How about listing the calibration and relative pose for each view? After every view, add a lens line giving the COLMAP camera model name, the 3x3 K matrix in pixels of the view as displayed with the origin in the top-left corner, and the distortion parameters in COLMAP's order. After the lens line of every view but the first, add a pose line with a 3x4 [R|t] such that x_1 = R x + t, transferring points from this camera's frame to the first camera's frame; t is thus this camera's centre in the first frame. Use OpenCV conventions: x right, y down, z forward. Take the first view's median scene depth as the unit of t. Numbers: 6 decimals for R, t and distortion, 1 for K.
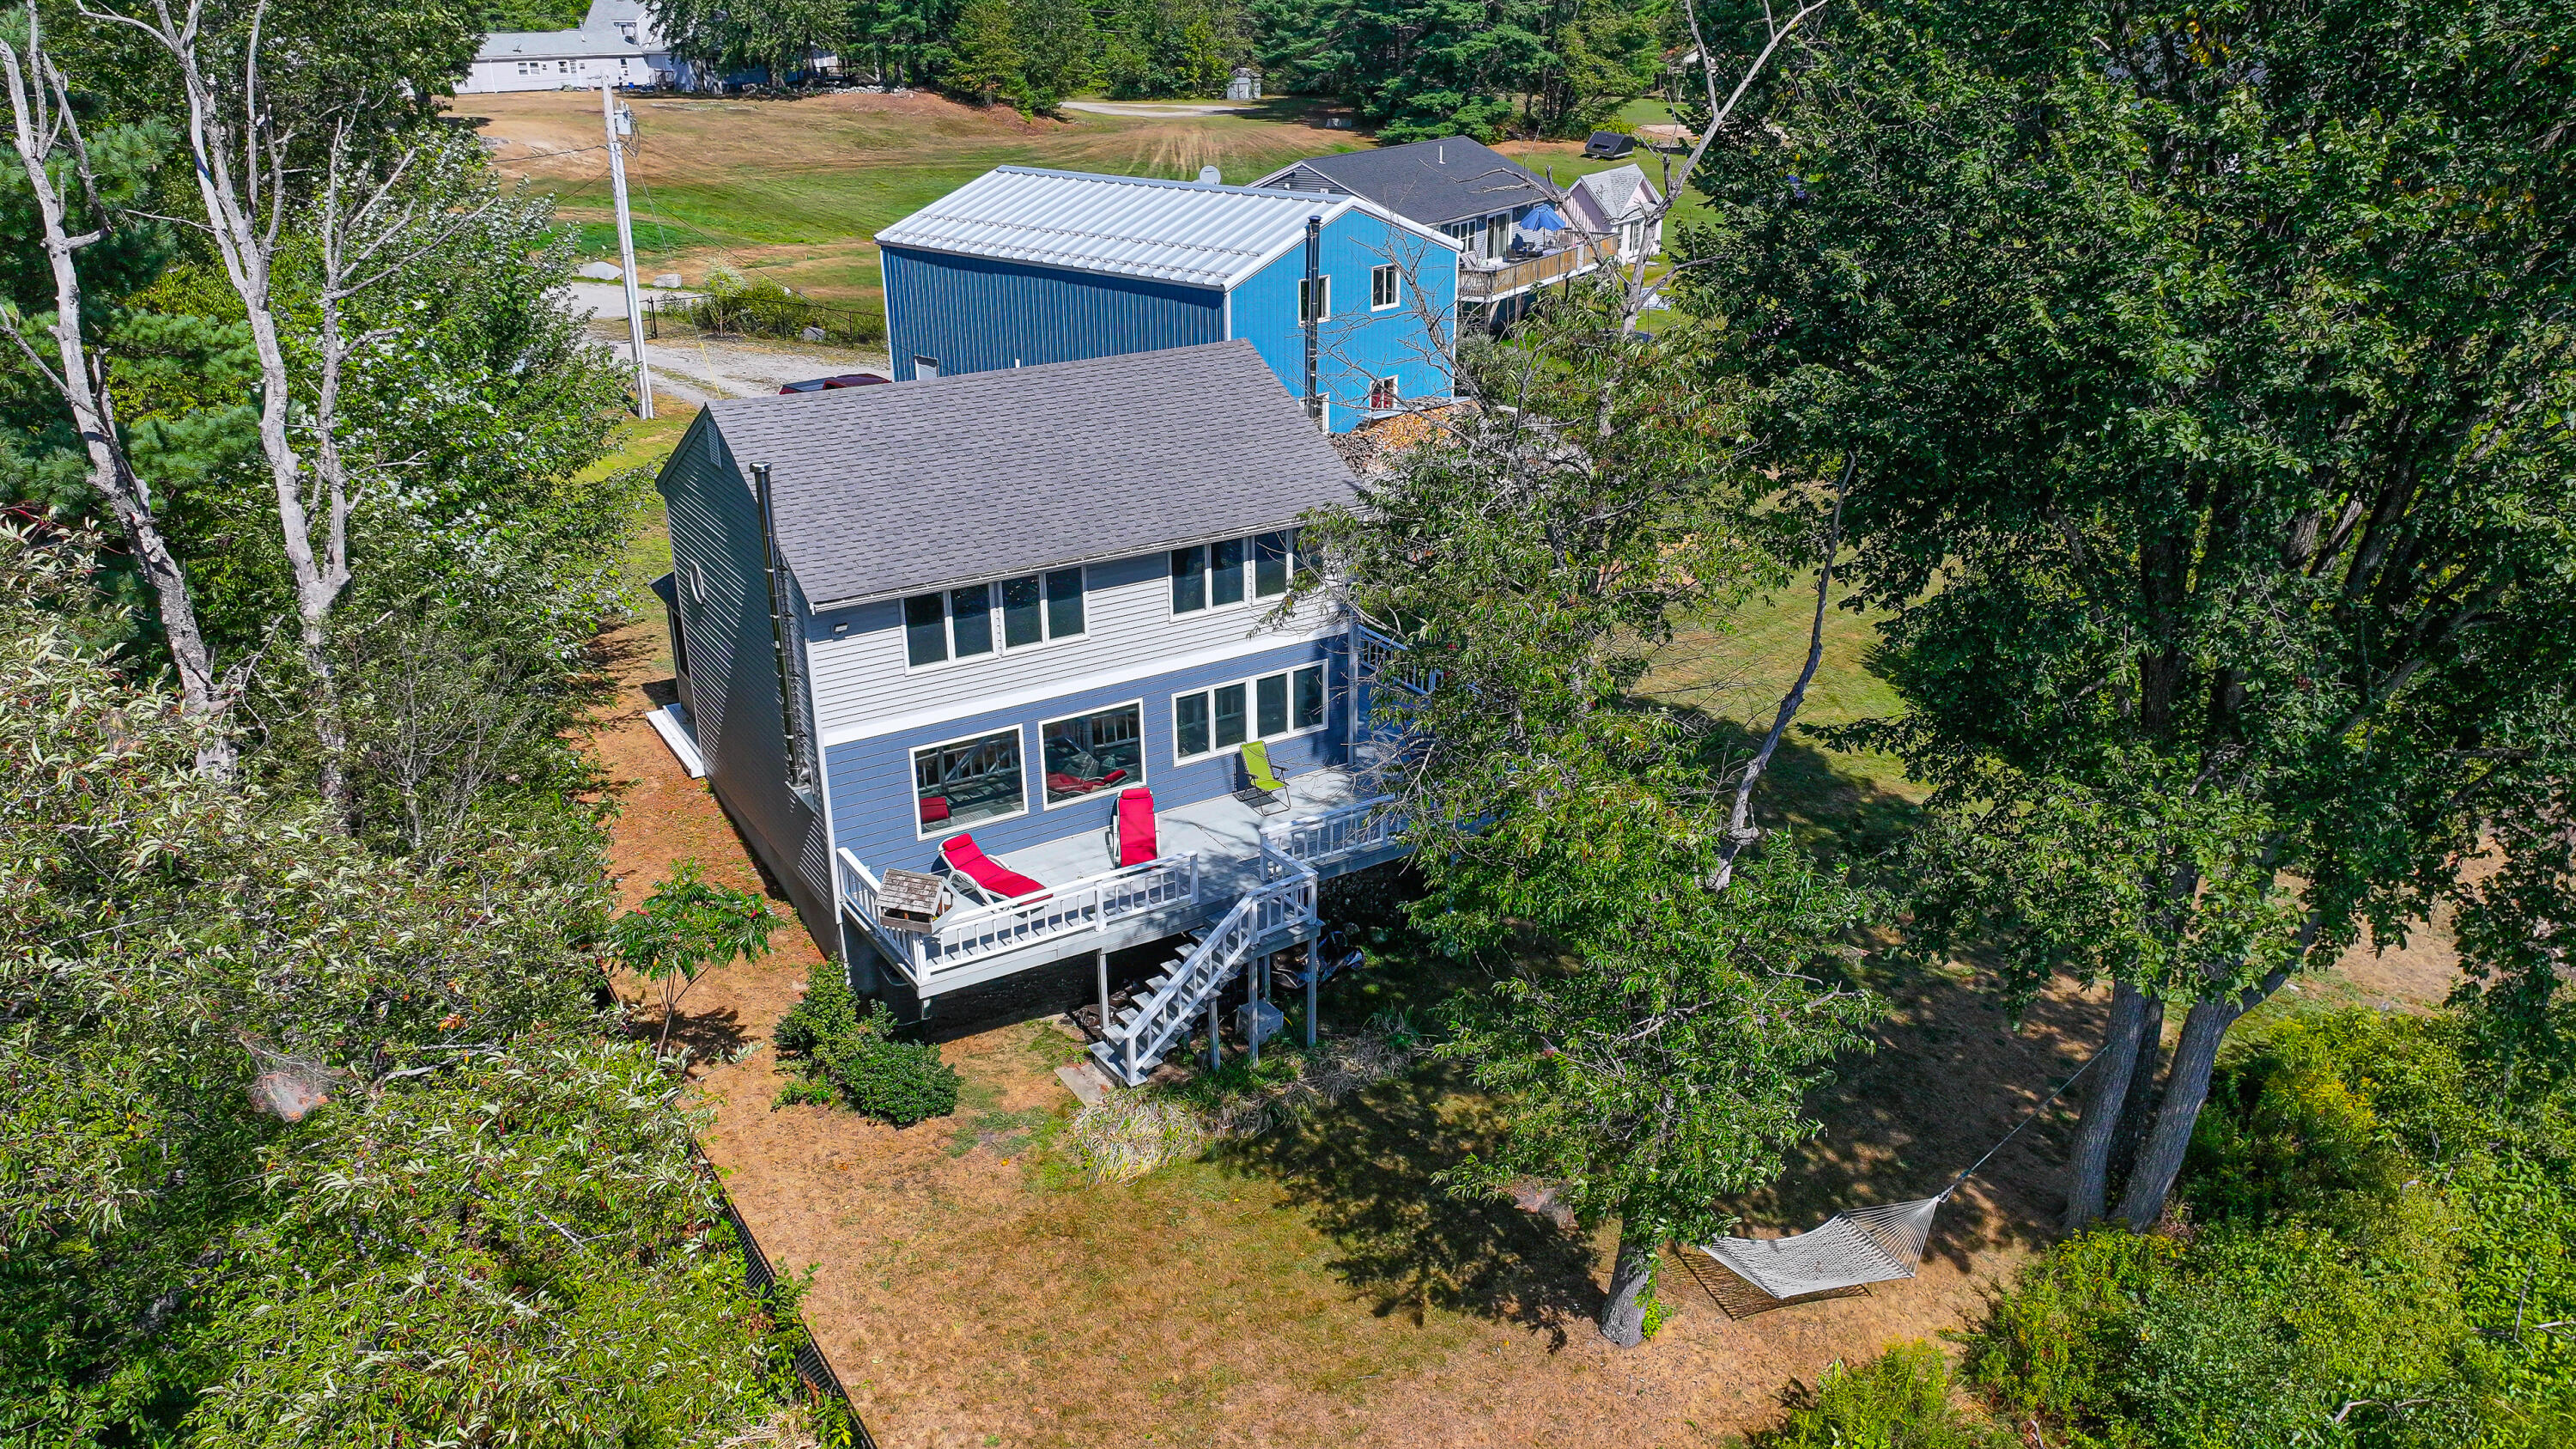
lens RADIAL K [[1800.2, 0, 1289.1], [0, 1800.2, 711.9], [0, 0, 1]] dist [-0.003745, 0.018548]
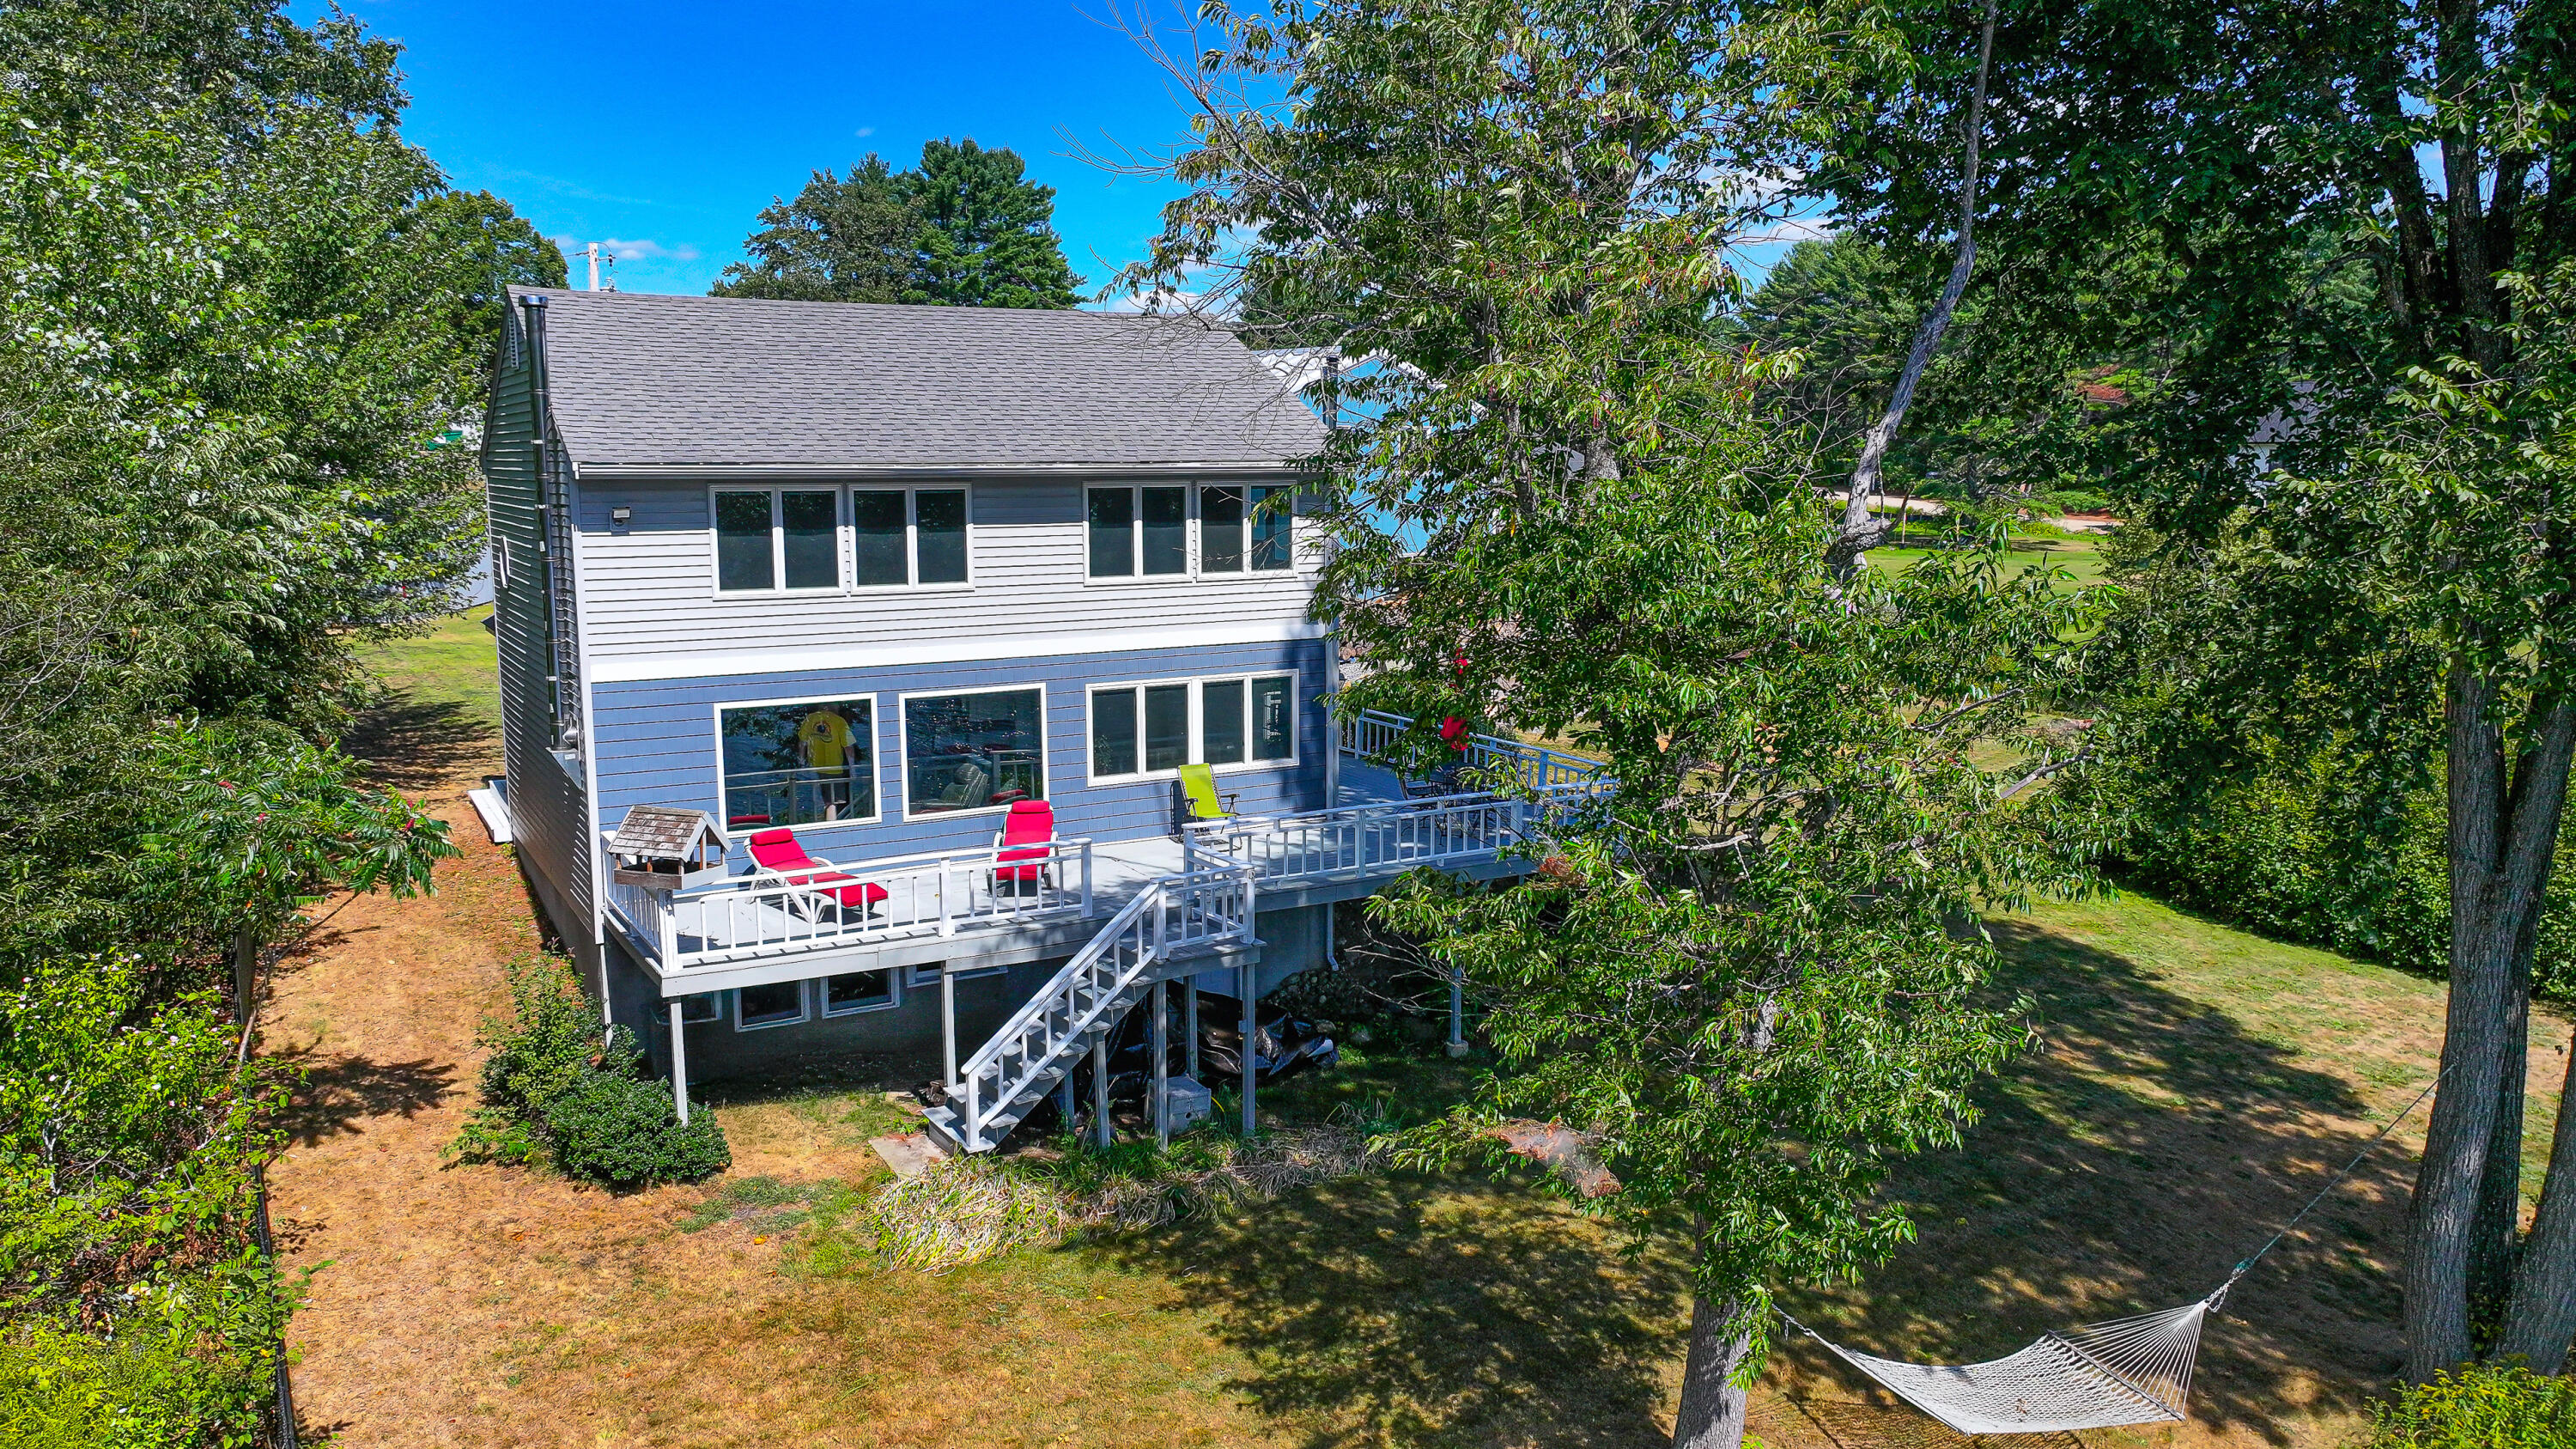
lens RADIAL K [[1800.2, 0, 1295.3], [0, 1800.2, 722.6], [0, 0, 1]] dist [-0.003745, 0.018548]
pose [[0.999155, 0.009004, -0.040097, 0.059288], [-0.018138, 0.972146, -0.233675, 0.200581], [0.036877, 0.234205, 0.971488, 0.295405]]
